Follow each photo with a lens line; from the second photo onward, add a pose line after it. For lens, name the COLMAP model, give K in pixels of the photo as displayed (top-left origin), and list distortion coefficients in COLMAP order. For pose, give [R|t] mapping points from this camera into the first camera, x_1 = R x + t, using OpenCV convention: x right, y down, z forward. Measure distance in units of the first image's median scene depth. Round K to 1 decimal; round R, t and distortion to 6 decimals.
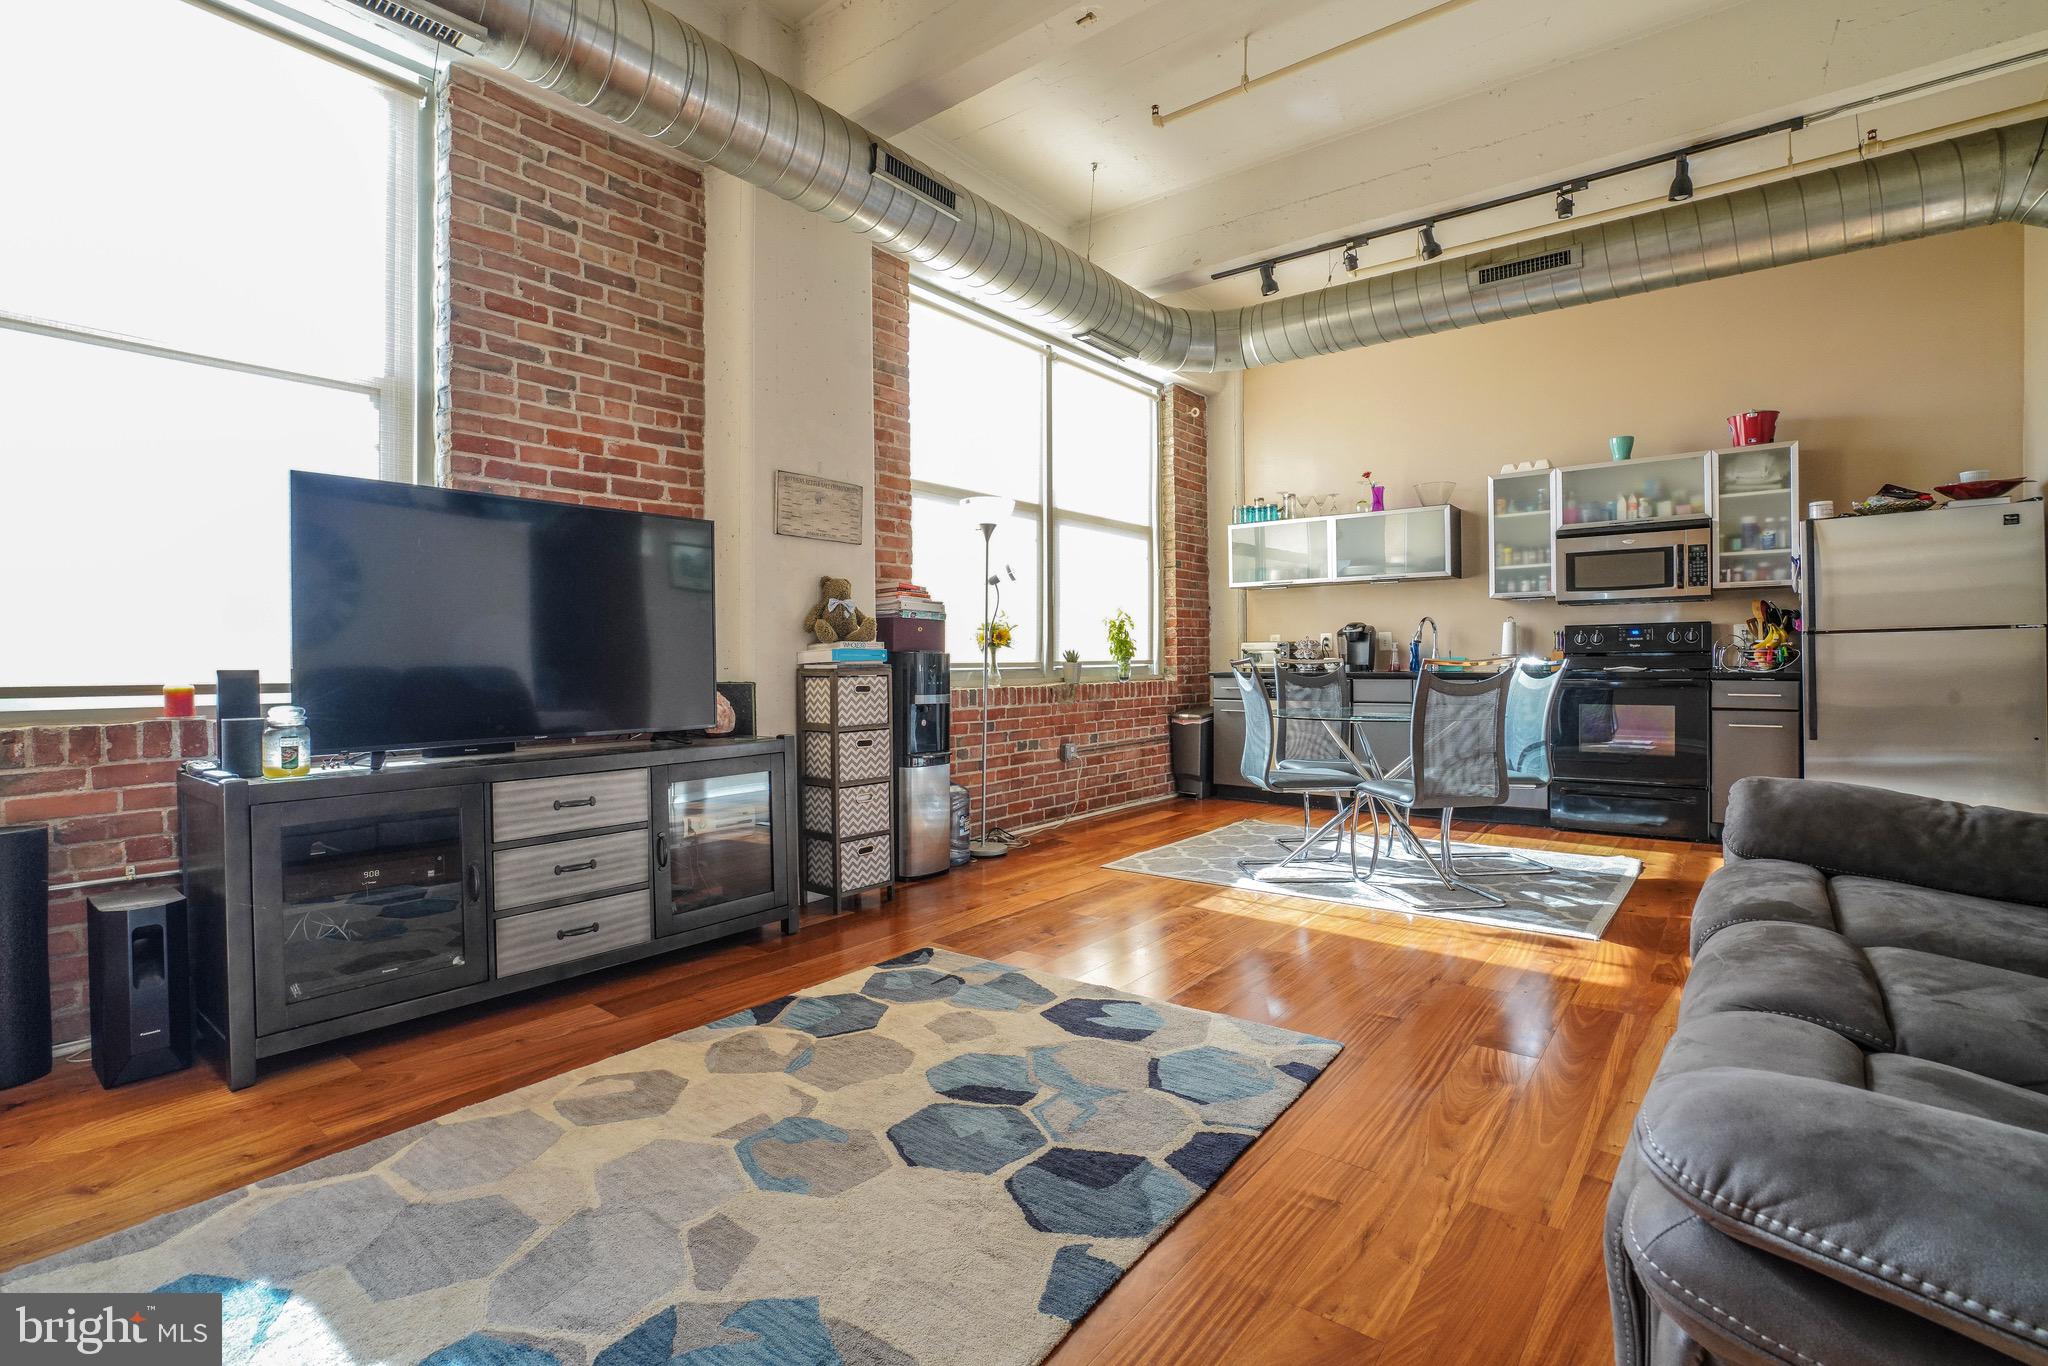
lens RADIAL K [[967.3, 0, 1007.9], [0, 967.3, 666.3], [0, 0, 1]] dist [-0.050836, 0.021249]
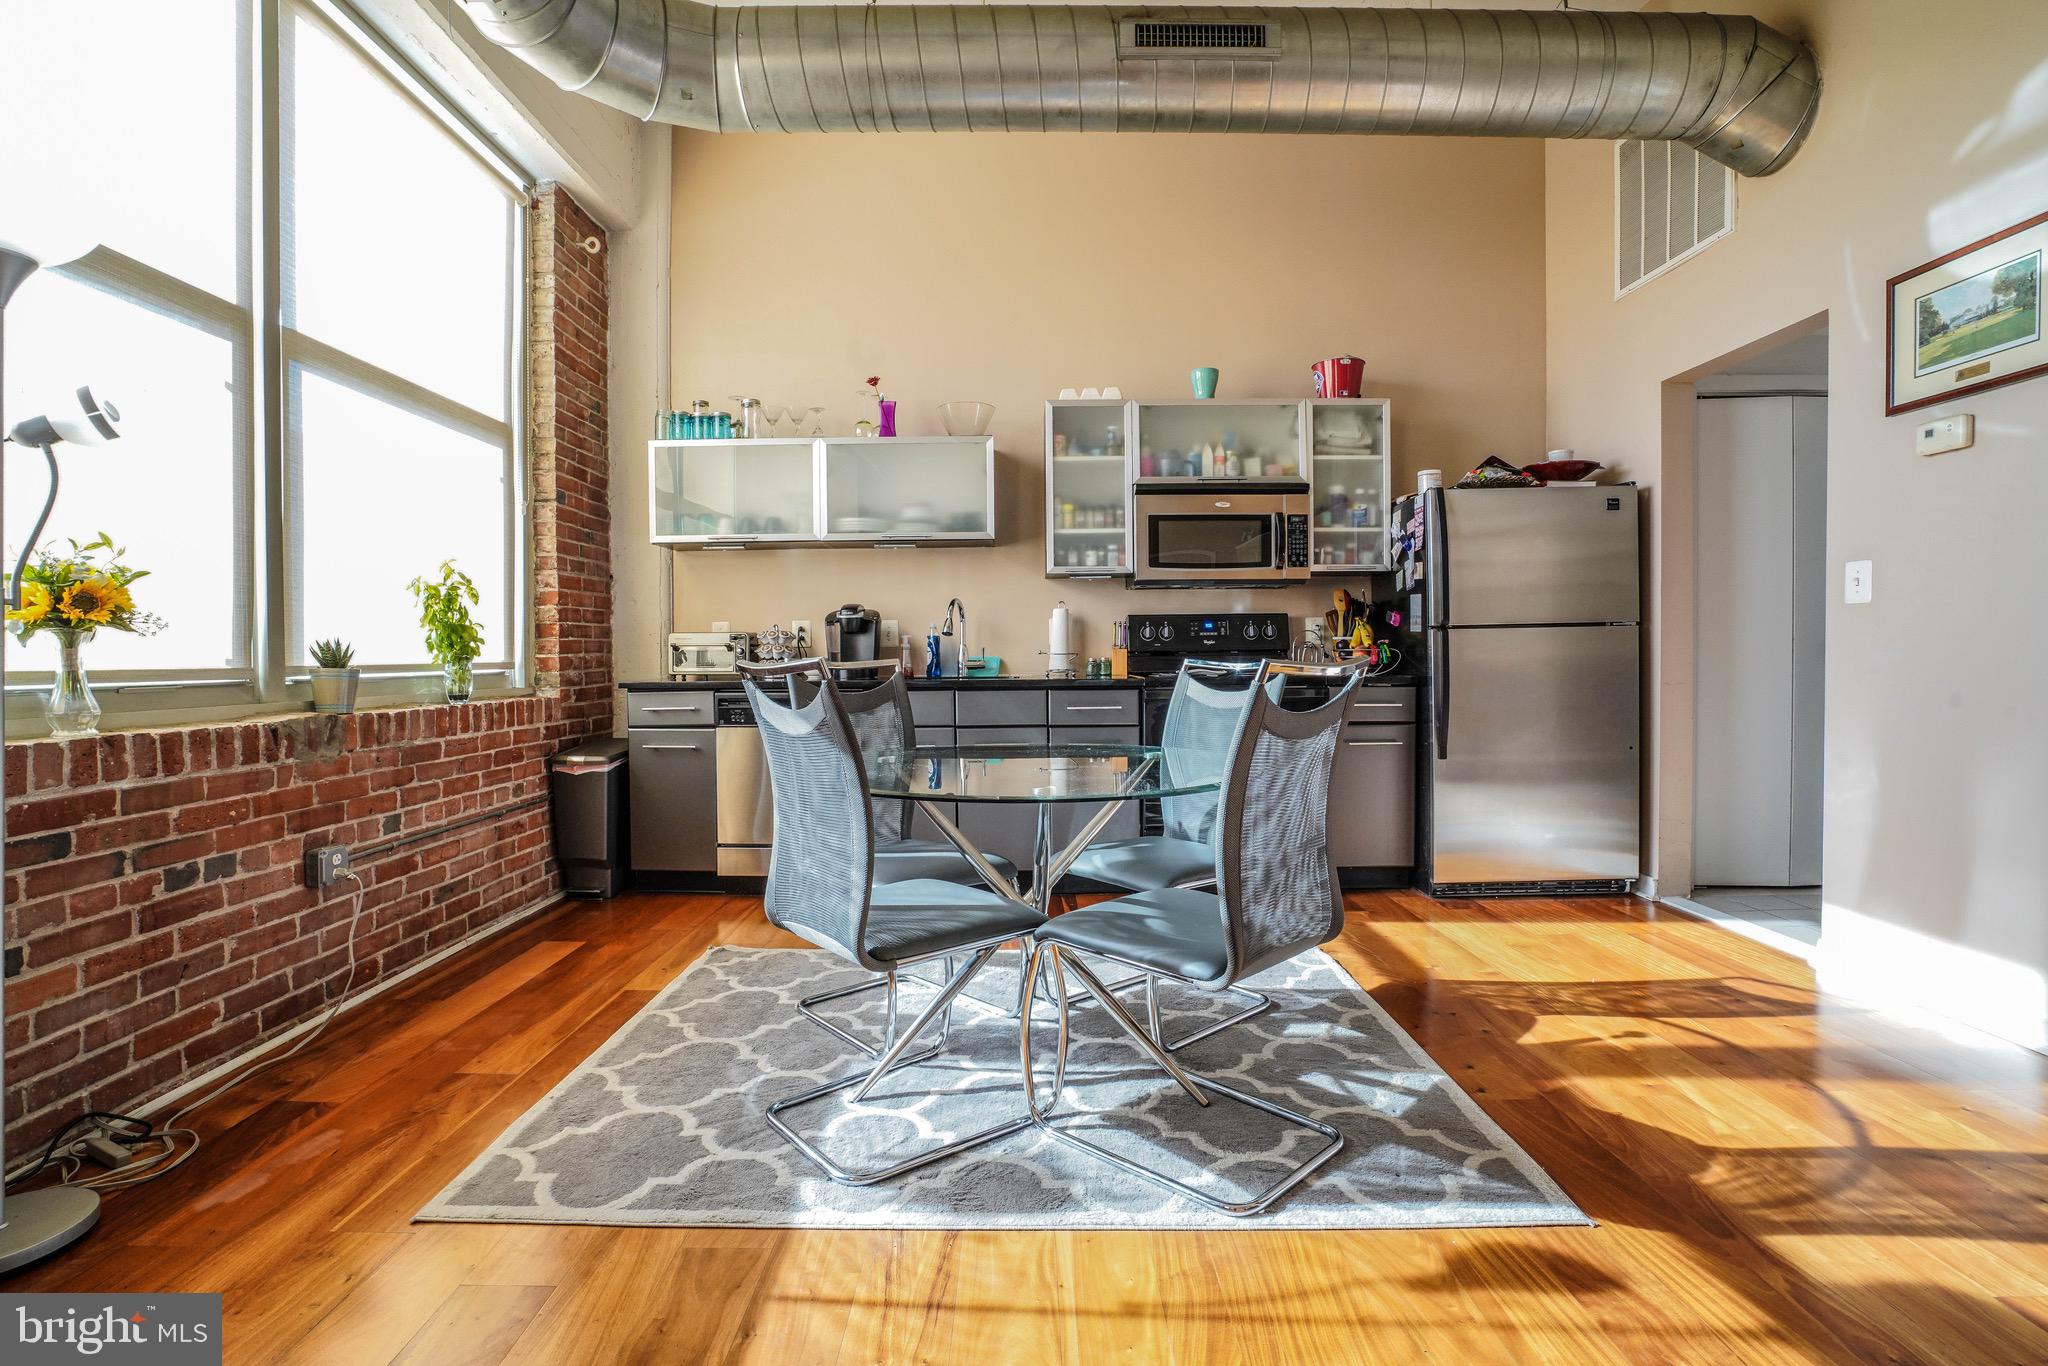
lens RADIAL K [[967.3, 0, 1023.0], [0, 967.3, 670.9], [0, 0, 1]] dist [-0.050836, 0.021249]
pose [[0.784302, -0.008265, 0.620324, 0.066423], [0.004614, 0.999961, 0.007489, -0.006575], [-0.620362, -0.003011, 0.784310, 0.672035]]
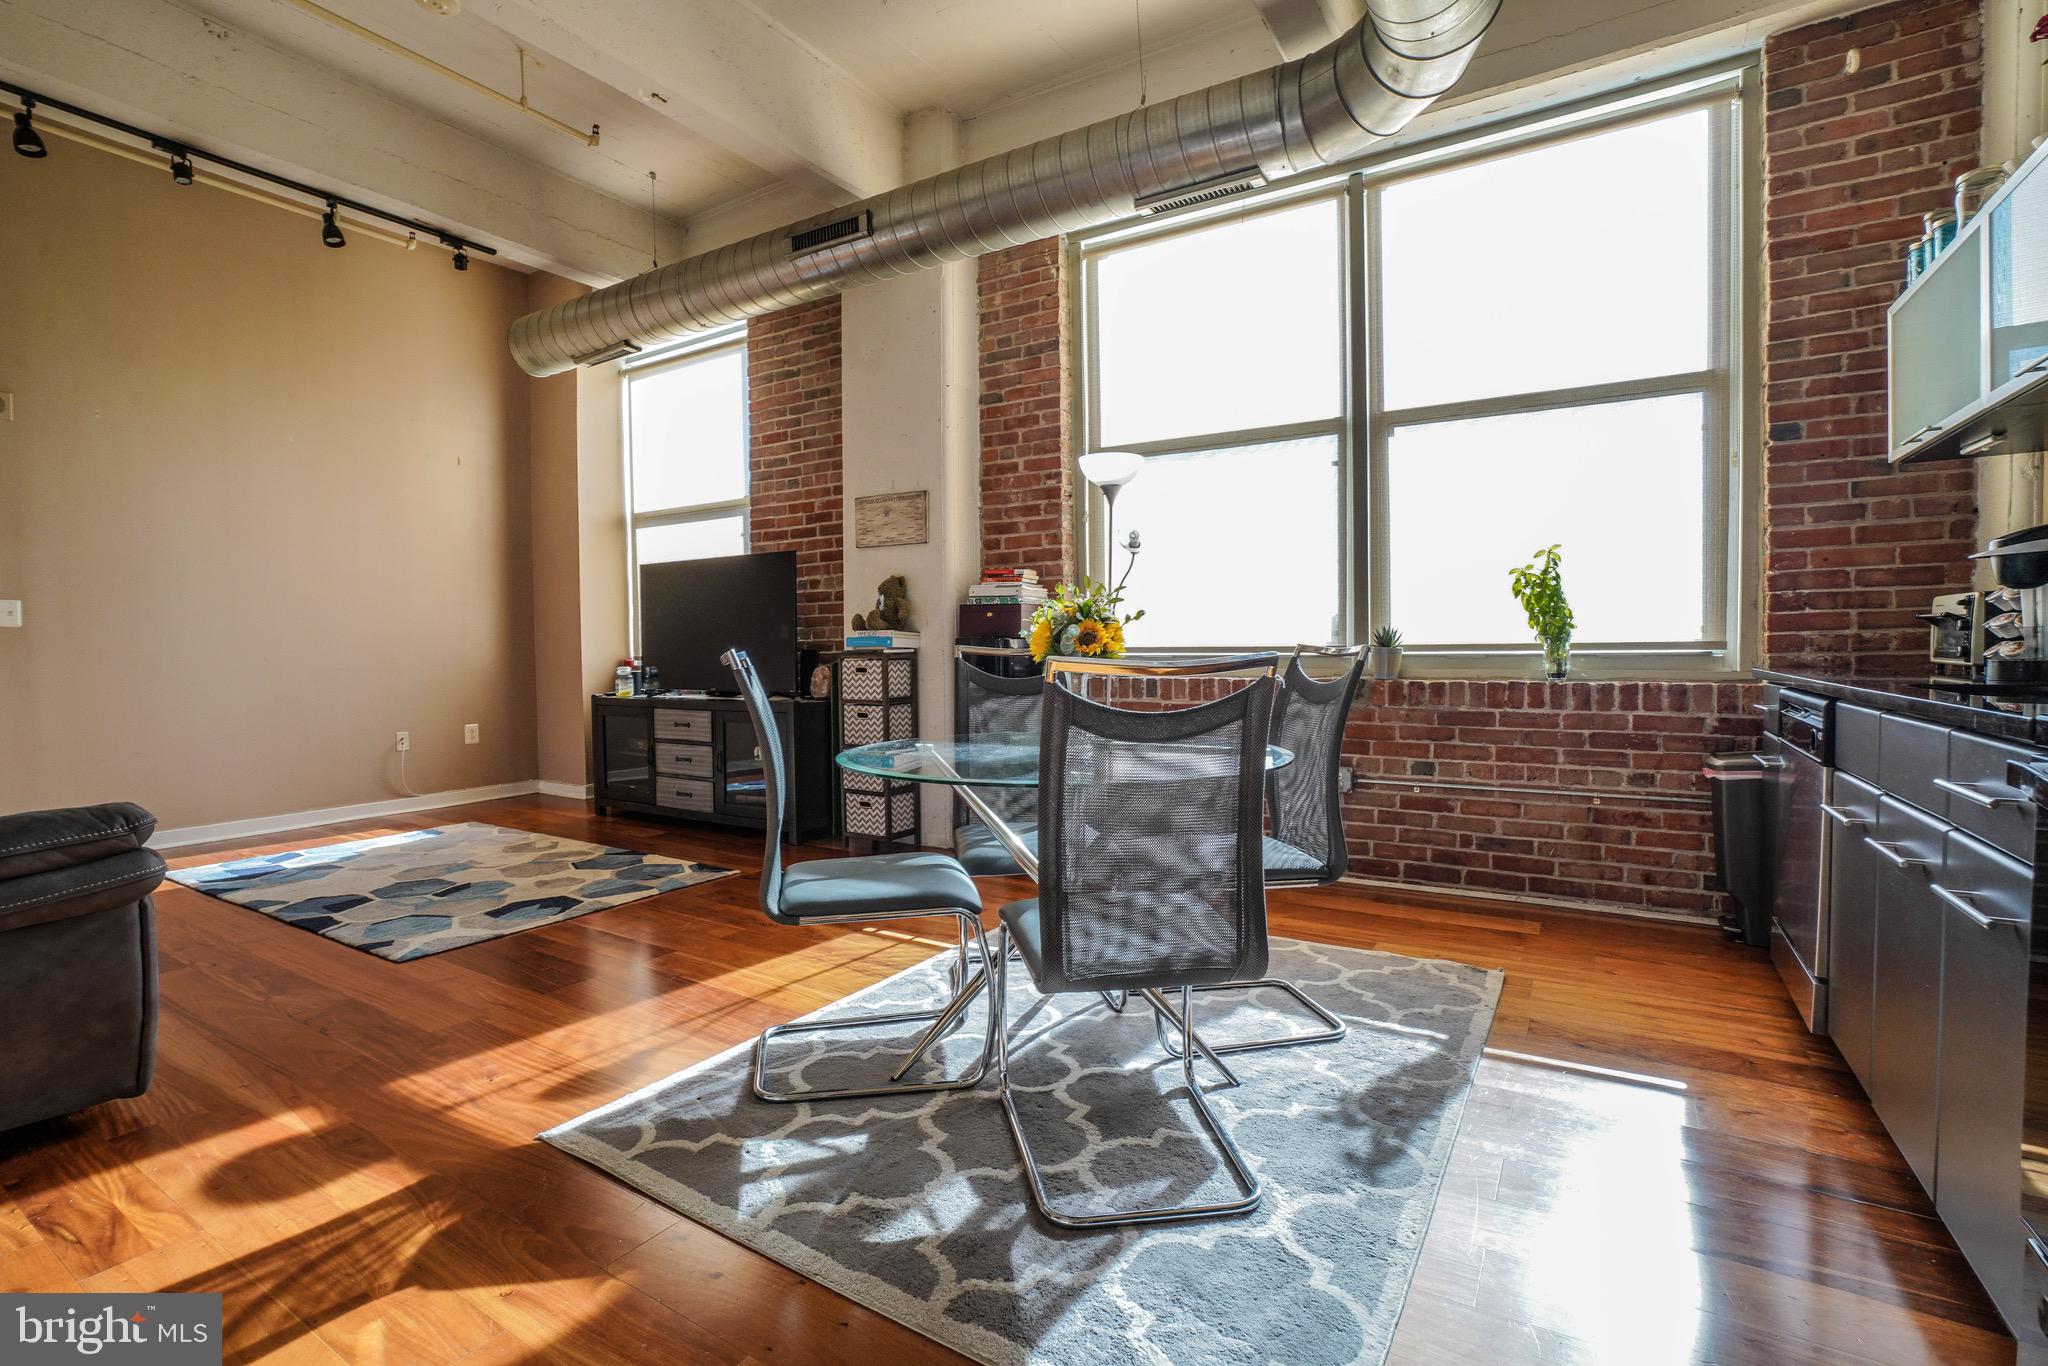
lens RADIAL K [[967.3, 0, 1025.7], [0, 967.3, 675.0], [0, 0, 1]] dist [-0.050836, 0.021249]
pose [[0.098541, 0.035288, -0.994507, 1.037746], [0.001880, 0.999363, 0.035646, -0.012245], [0.995131, -0.005383, 0.098412, 1.062153]]
